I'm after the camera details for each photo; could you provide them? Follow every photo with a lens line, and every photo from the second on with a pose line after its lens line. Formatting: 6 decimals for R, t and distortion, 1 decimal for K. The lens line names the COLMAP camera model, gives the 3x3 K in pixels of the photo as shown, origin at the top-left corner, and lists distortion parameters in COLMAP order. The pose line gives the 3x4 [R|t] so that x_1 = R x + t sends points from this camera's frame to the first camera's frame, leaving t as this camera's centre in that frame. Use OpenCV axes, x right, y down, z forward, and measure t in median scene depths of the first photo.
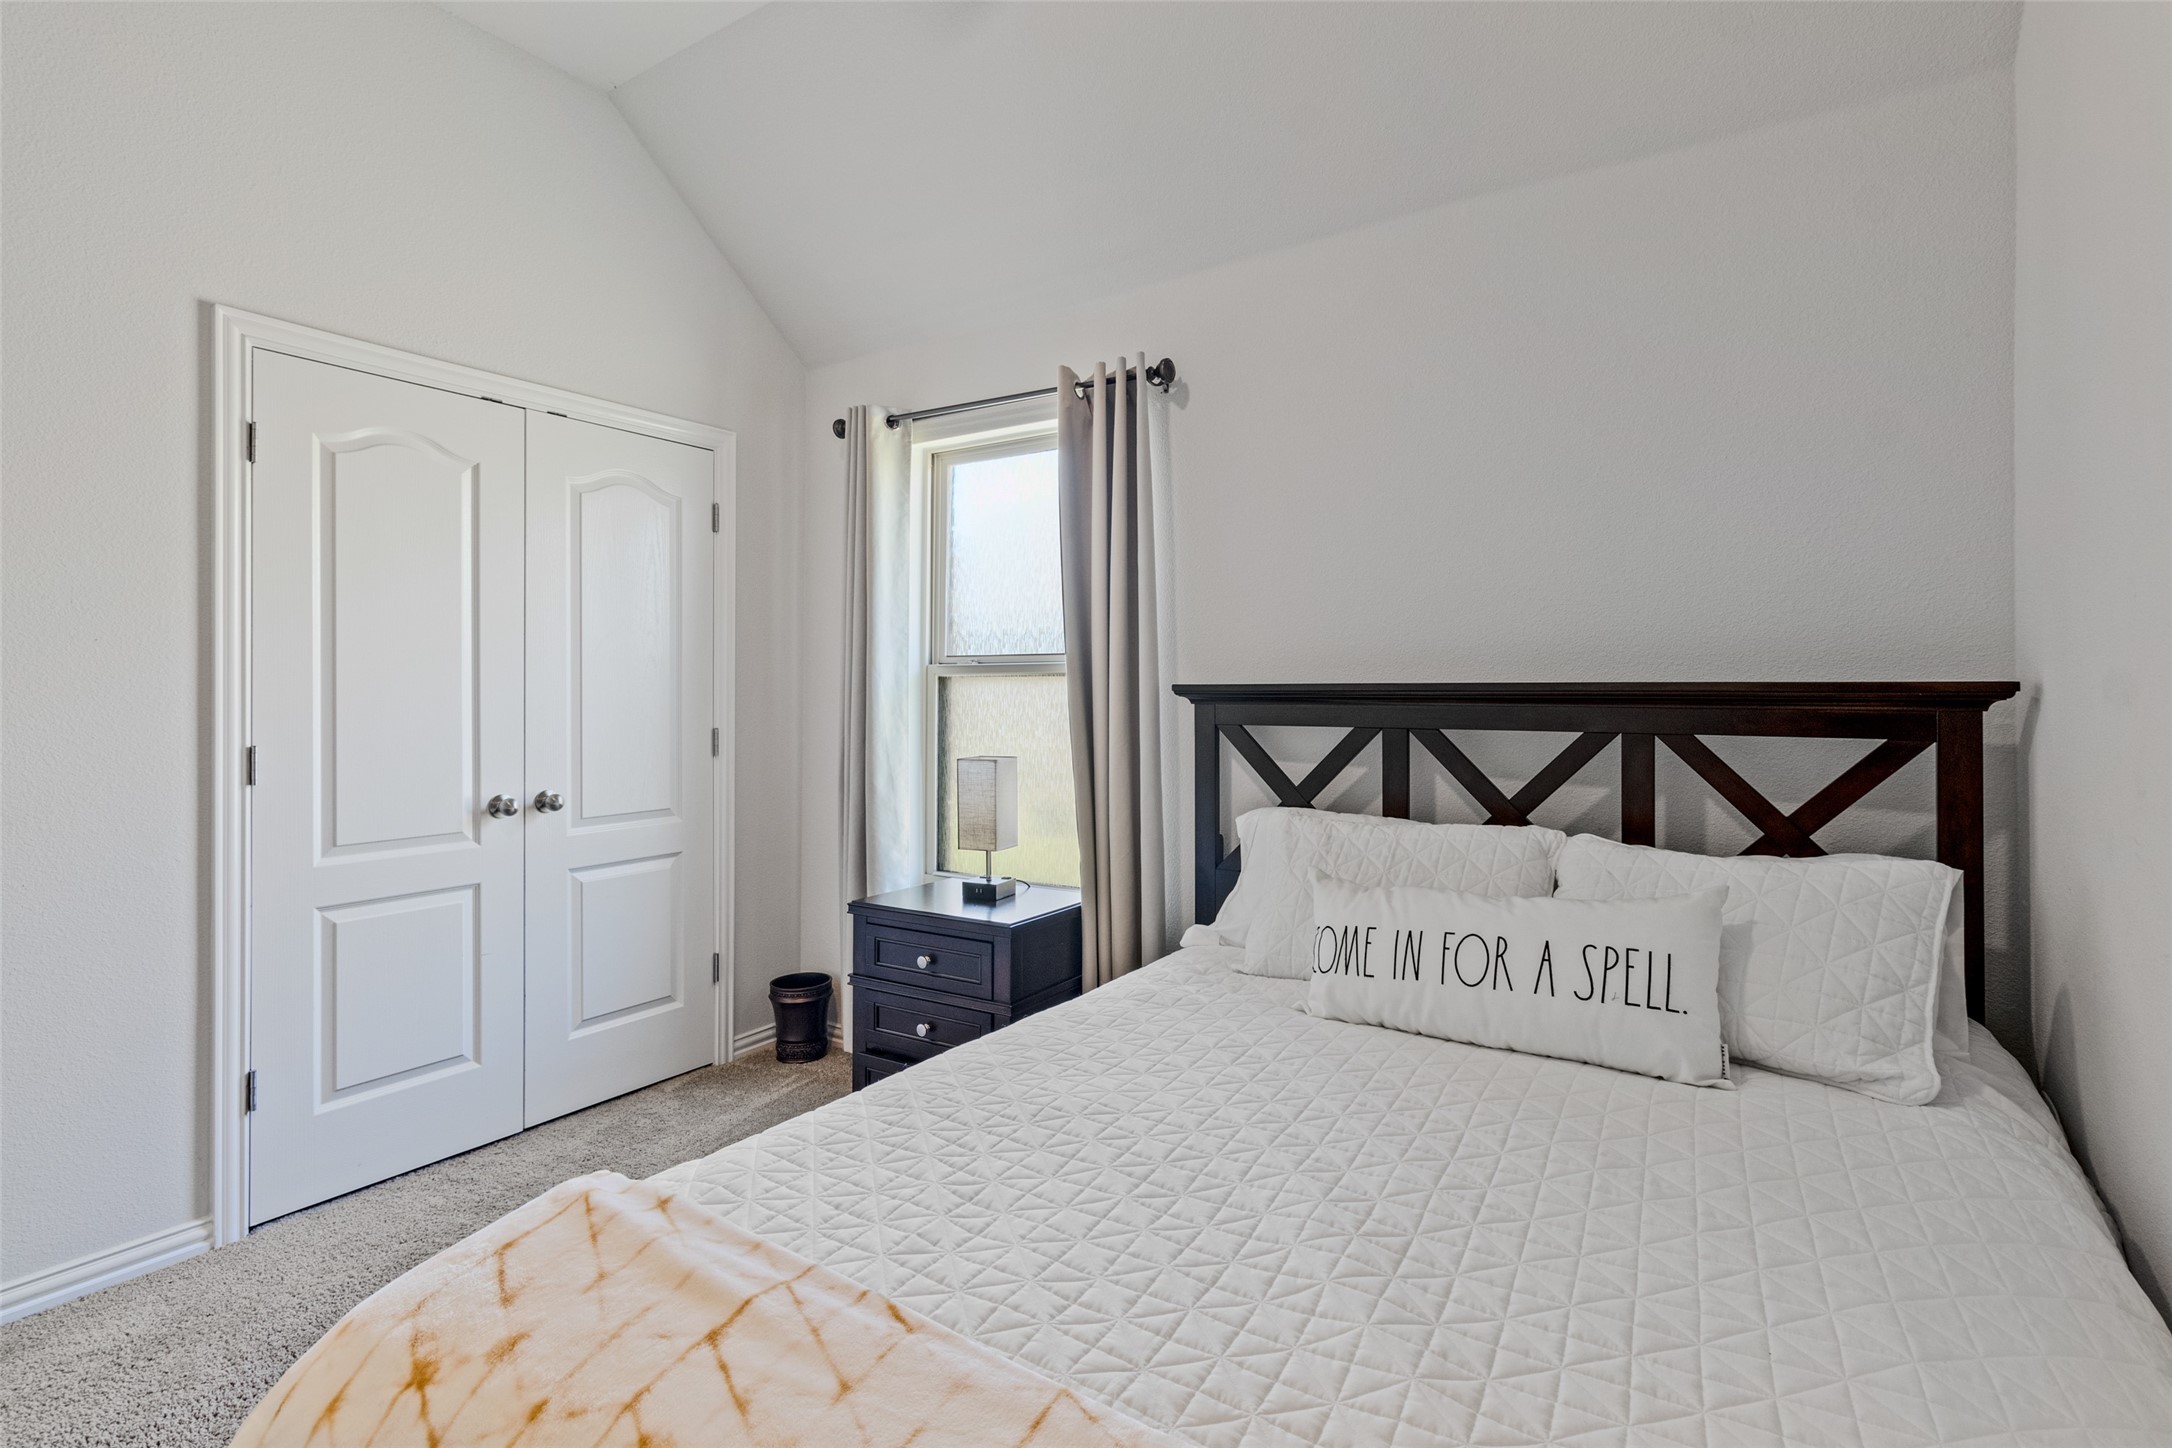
lens RADIAL K [[1014.7, 0, 1114.2], [0, 1014.7, 693.1], [0, 0, 1]] dist [0.002973, 0.000748]
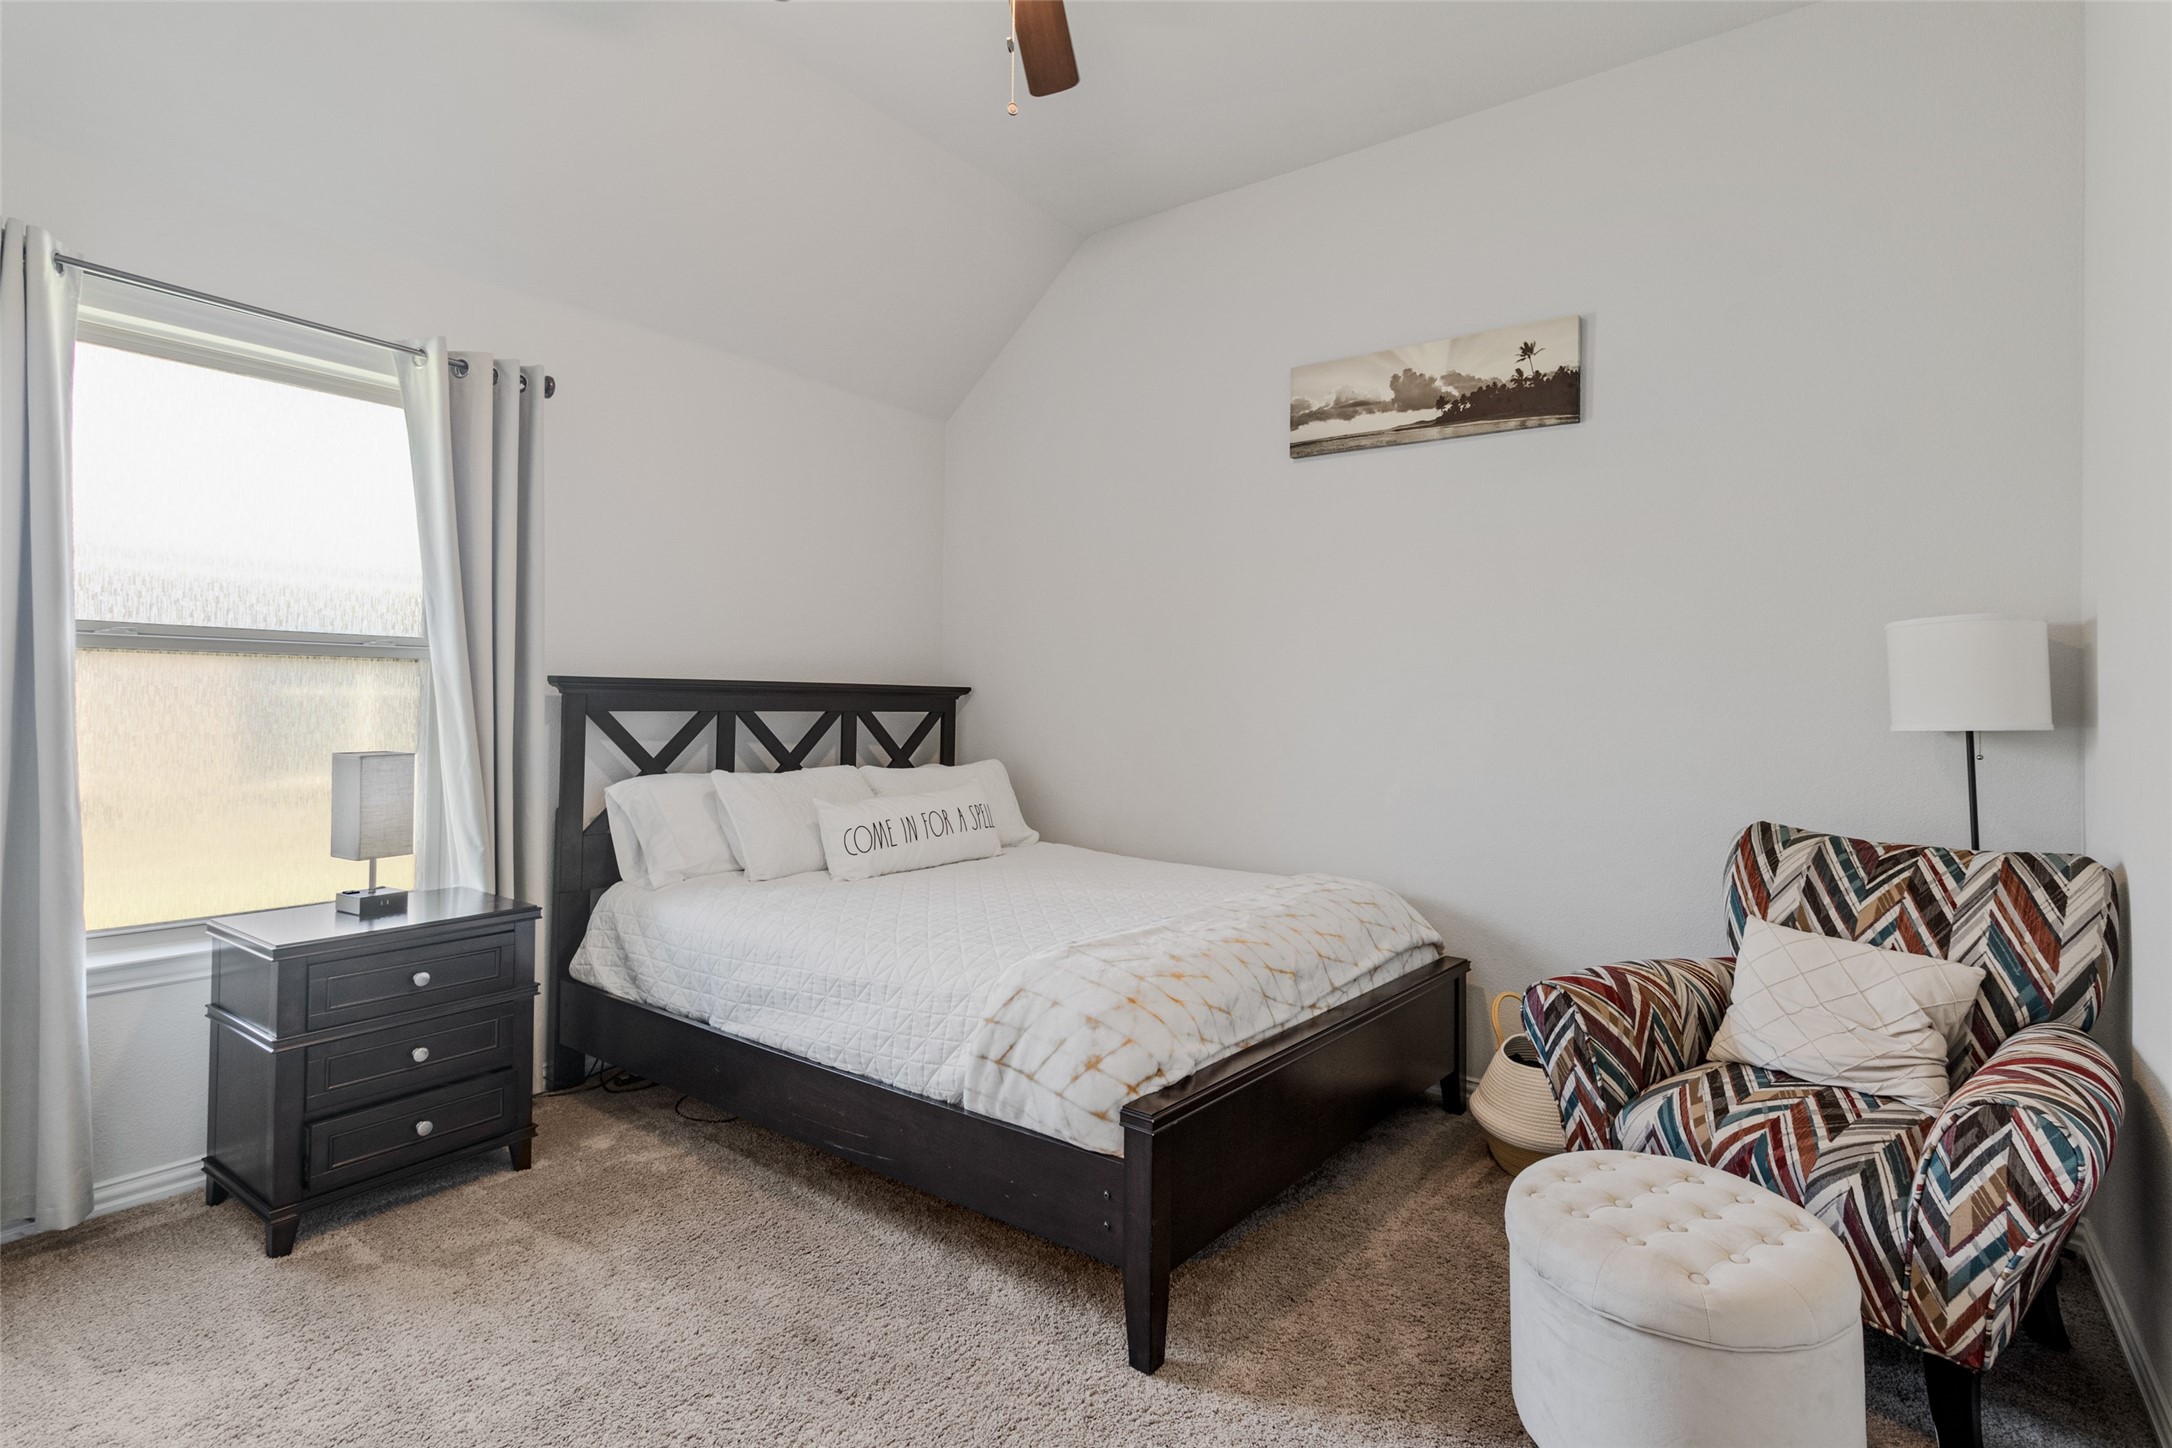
lens RADIAL K [[1014.7, 0, 1114.2], [0, 1014.7, 693.1], [0, 0, 1]] dist [0.002973, 0.000748]
pose [[0.051585, -0.002687, 0.998665, -1.163124], [-0.027013, 0.999627, 0.004085, -0.012263], [-0.998303, -0.027187, 0.051493, 0.381338]]
